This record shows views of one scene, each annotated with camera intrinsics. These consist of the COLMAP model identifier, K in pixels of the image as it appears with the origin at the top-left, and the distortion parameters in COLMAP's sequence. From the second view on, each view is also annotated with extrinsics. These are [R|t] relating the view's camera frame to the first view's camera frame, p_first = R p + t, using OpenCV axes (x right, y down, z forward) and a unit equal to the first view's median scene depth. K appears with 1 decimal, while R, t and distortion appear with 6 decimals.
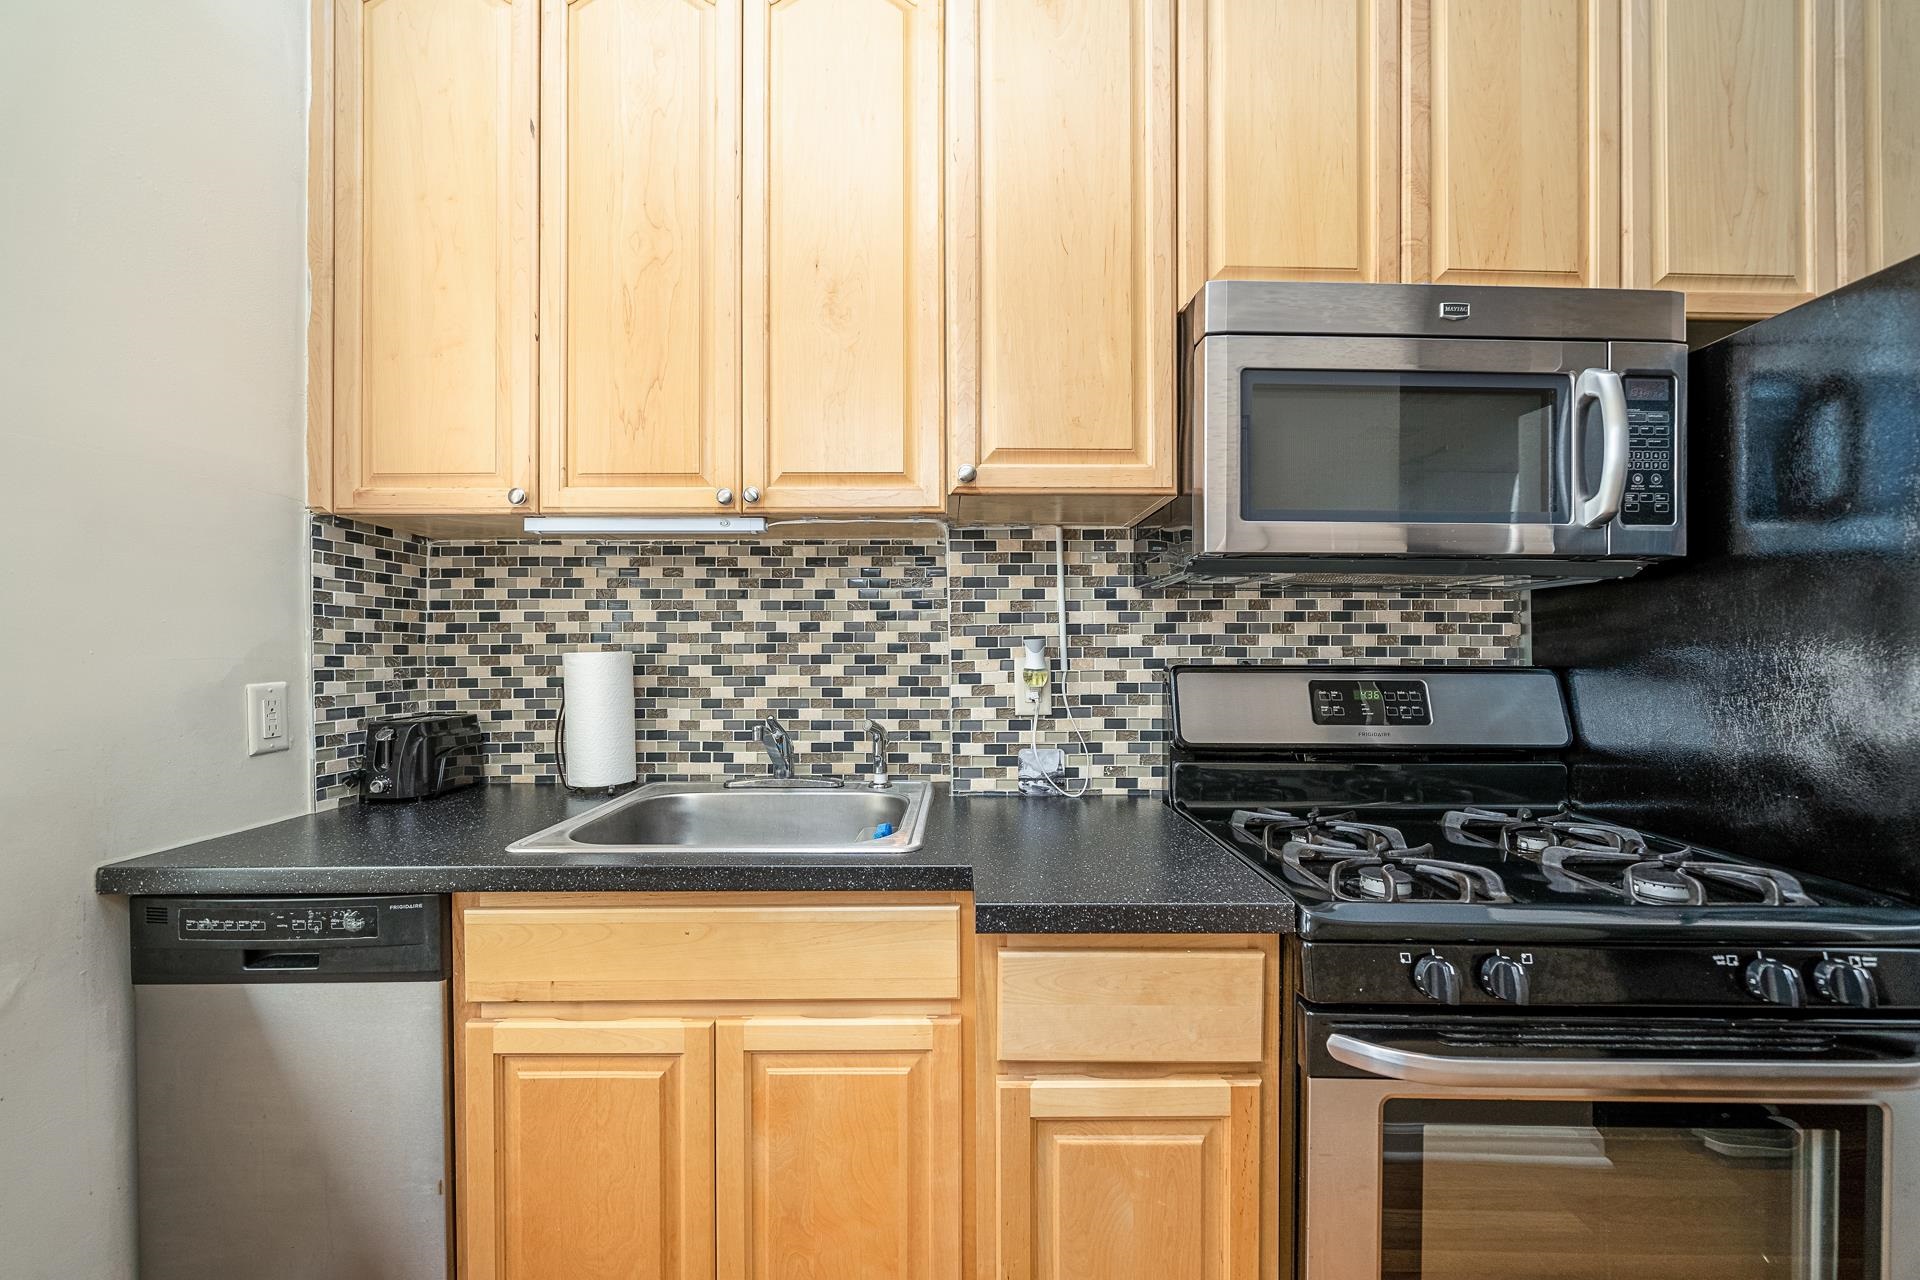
lens RADIAL K [[745.4, 0, 956.4], [0, 745.4, 652.2], [0, 0, 1]] dist [0.000680, -0.000049]
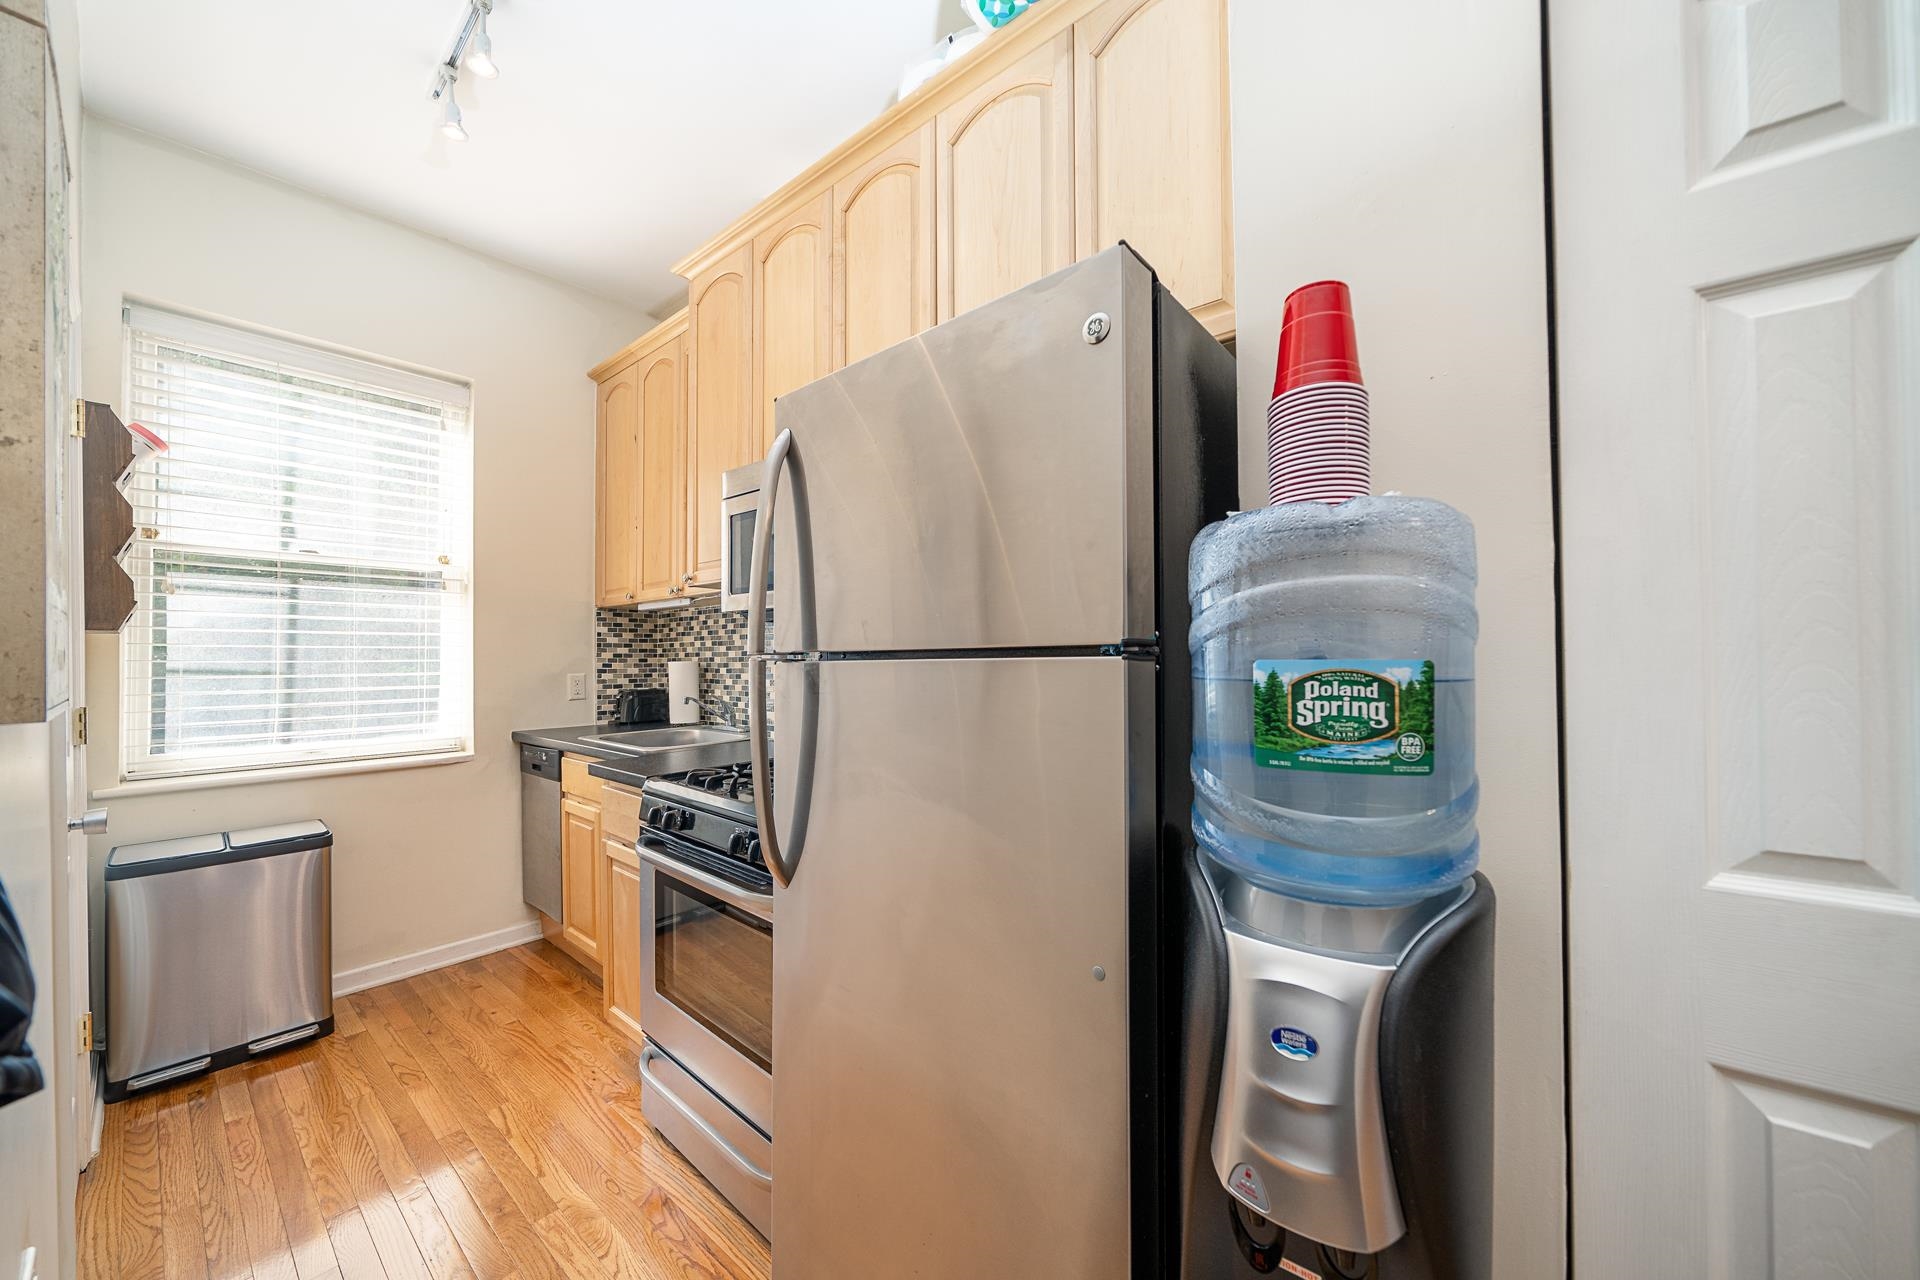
lens RADIAL K [[676.8, 0, 951.0], [0, 676.8, 653.4], [0, 0, 1]] dist [-0.002433, -0.000309]
pose [[0.755297, -0.007775, -0.655336, 1.418738], [0.005901, 0.999970, -0.005064, -0.009497], [0.655356, -0.000042, 0.755320, 0.041071]]
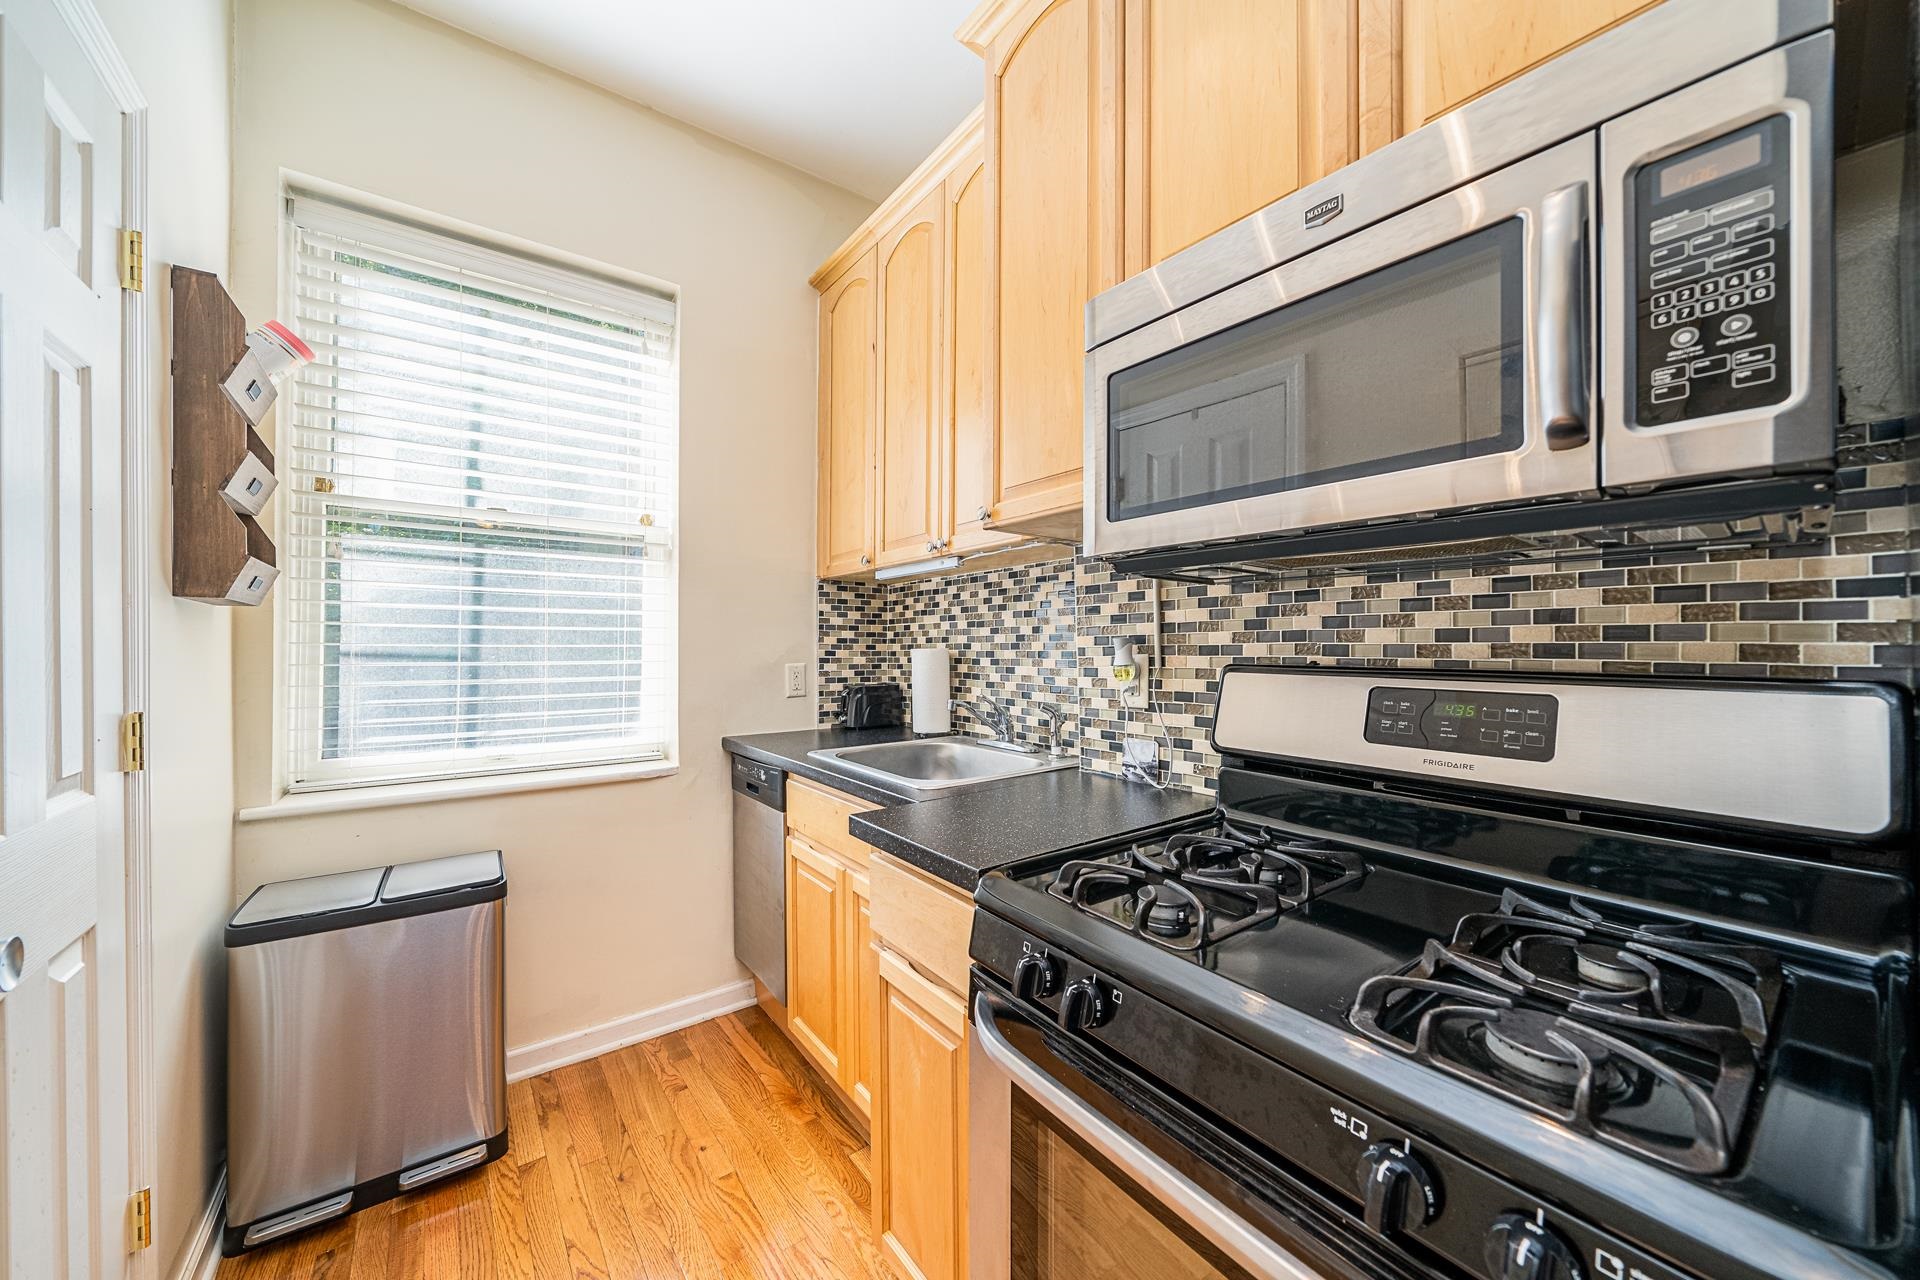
lens RADIAL K [[671.5, 0, 962.4], [0, 671.5, 645.0], [0, 0, 1]] dist [-0.002110, -0.000261]
pose [[0.599603, -0.002481, -0.800293, 0.728534], [0.000018, 0.999995, -0.003087, -0.003986], [0.800297, 0.001836, 0.599601, 0.207666]]
